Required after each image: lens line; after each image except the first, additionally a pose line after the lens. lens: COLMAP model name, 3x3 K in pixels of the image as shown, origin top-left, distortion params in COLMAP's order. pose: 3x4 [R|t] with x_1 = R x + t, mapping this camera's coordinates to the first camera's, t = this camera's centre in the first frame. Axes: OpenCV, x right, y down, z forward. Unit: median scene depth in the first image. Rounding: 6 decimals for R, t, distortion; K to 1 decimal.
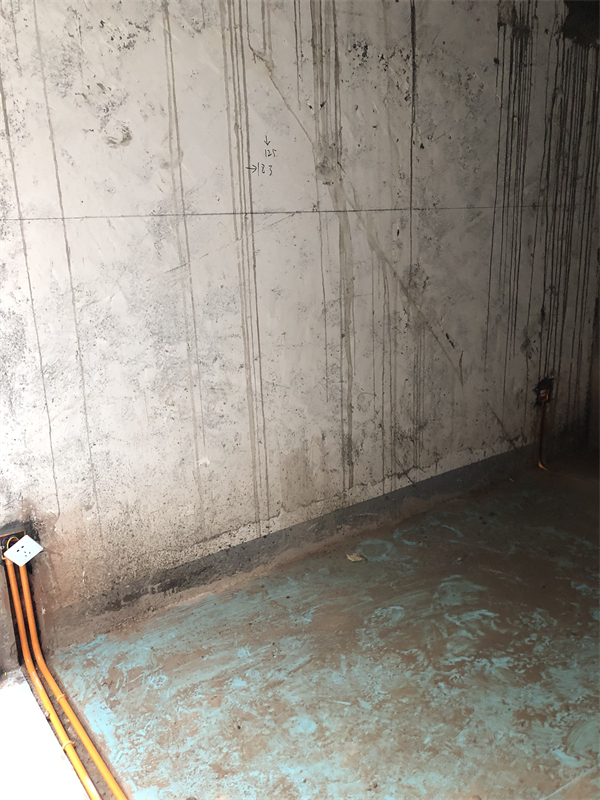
lens RADIAL K [[661.5, 0, 293.8], [0, 661.5, 412.9], [0, 0, 1]] dist [0.016914, -0.013047]
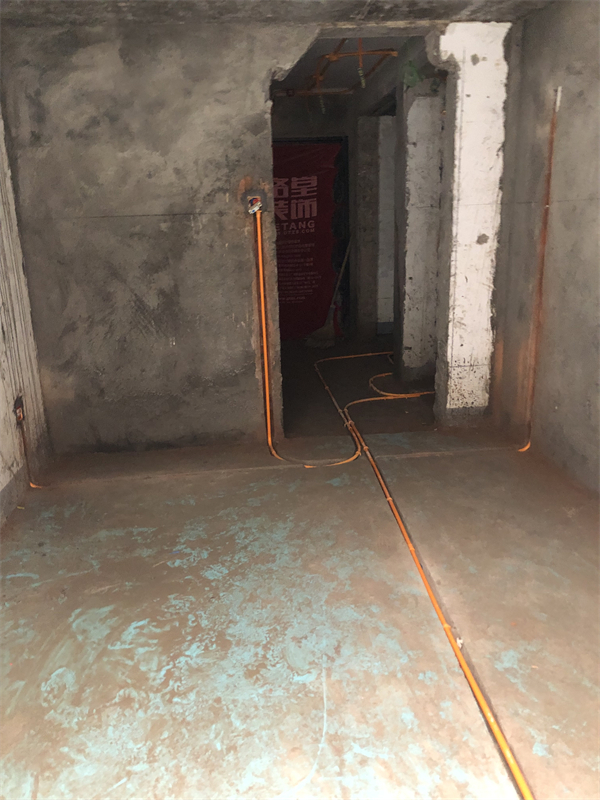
lens RADIAL K [[661.5, 0, 298.6], [0, 661.5, 403.7], [0, 0, 1]] dist [0.016914, -0.013047]
pose [[0.480267, -0.213218, 0.850812, -0.414358], [0.247223, 0.963583, 0.101926, -0.066035], [-0.841561, 0.161389, 0.515490, 0.256541]]
